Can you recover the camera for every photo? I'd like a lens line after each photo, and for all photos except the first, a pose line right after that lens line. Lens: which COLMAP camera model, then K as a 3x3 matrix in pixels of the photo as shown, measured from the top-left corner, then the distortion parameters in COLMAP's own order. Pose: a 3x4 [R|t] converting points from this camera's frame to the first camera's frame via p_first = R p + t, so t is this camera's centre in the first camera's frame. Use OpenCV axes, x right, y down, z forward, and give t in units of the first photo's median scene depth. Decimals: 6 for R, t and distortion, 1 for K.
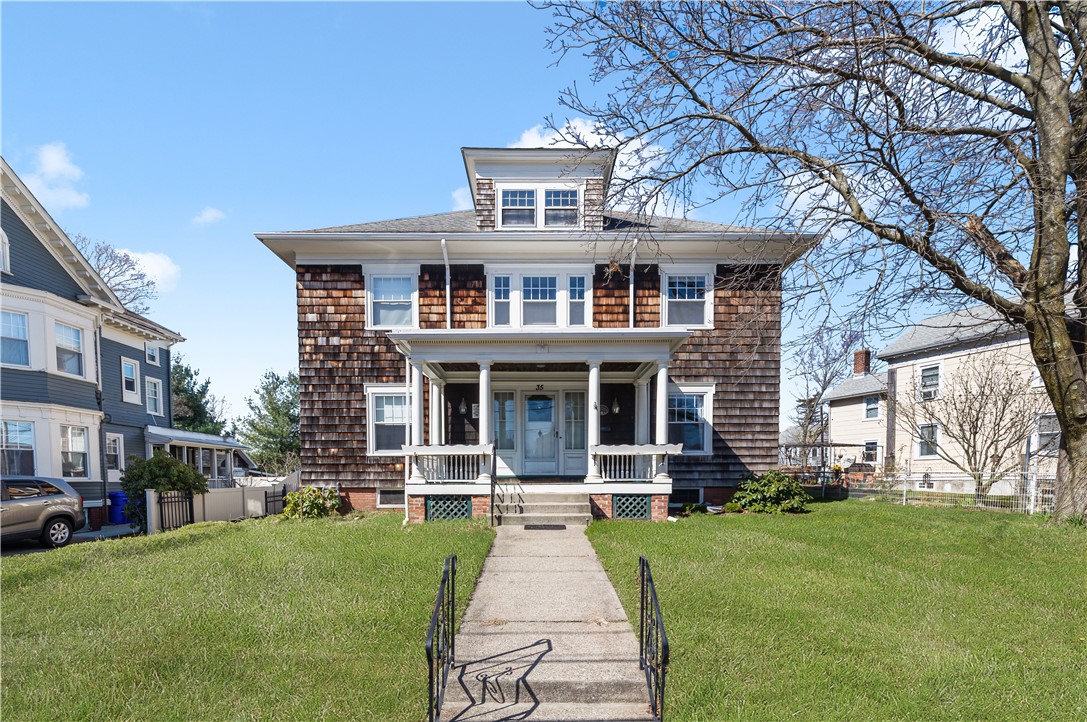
lens RADIAL K [[503.5, 0, 537.1], [0, 503.5, 478.7], [0, 0, 1]] dist [0.005826, -0.001478]
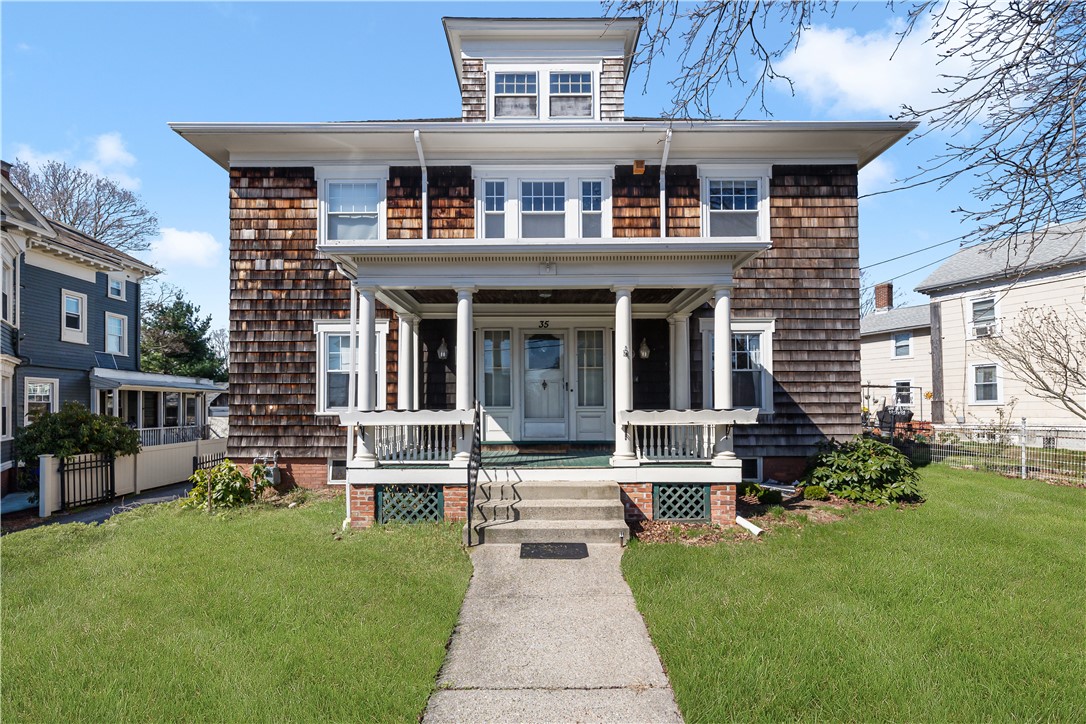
lens RADIAL K [[463.2, 0, 538.8], [0, 463.2, 387.7], [0, 0, 1]] dist [0.000753, 0.002579]
pose [[0.999998, -0.001239, -0.001850, -0.001156], [0.001165, 0.999218, -0.039529, -0.057980], [0.001897, 0.039527, 0.999217, 0.304161]]
